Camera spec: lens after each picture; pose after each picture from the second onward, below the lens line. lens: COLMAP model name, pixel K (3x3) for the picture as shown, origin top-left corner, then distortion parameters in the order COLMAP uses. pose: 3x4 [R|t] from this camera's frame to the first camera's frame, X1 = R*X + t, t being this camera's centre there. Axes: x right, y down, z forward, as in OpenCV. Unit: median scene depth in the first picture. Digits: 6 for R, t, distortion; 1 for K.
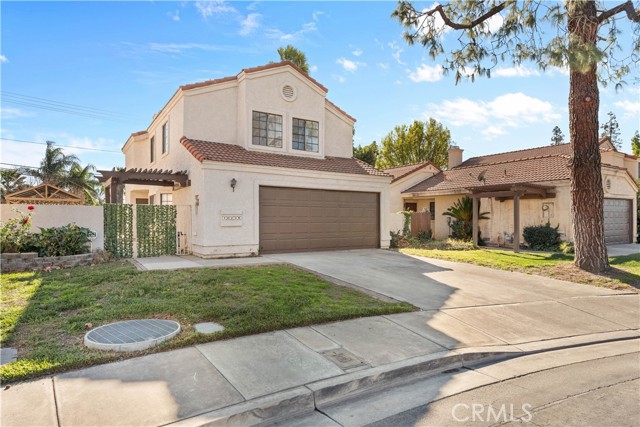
lens RADIAL K [[379.2, 0, 319.8], [0, 379.2, 218.2], [0, 0, 1]] dist [-0.002416, -0.001459]
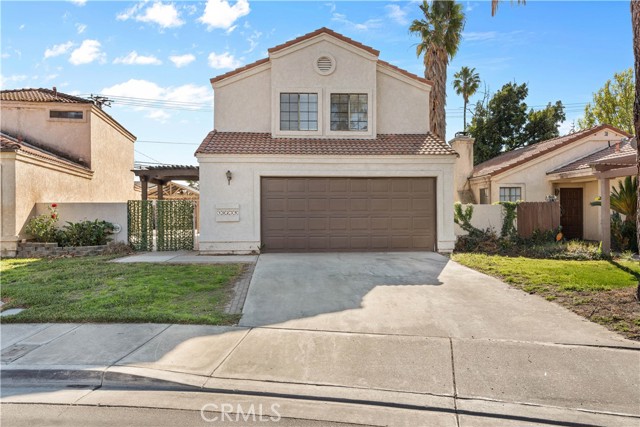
lens RADIAL K [[454.1, 0, 319.8], [0, 454.1, 210.1], [0, 0, 1]] dist [-0.000864, 0.003810]
pose [[0.858668, -0.009132, -0.512451, 0.461324], [0.006991, 0.999957, -0.006105, 0.001222], [0.512485, 0.001660, 0.858695, 0.127173]]
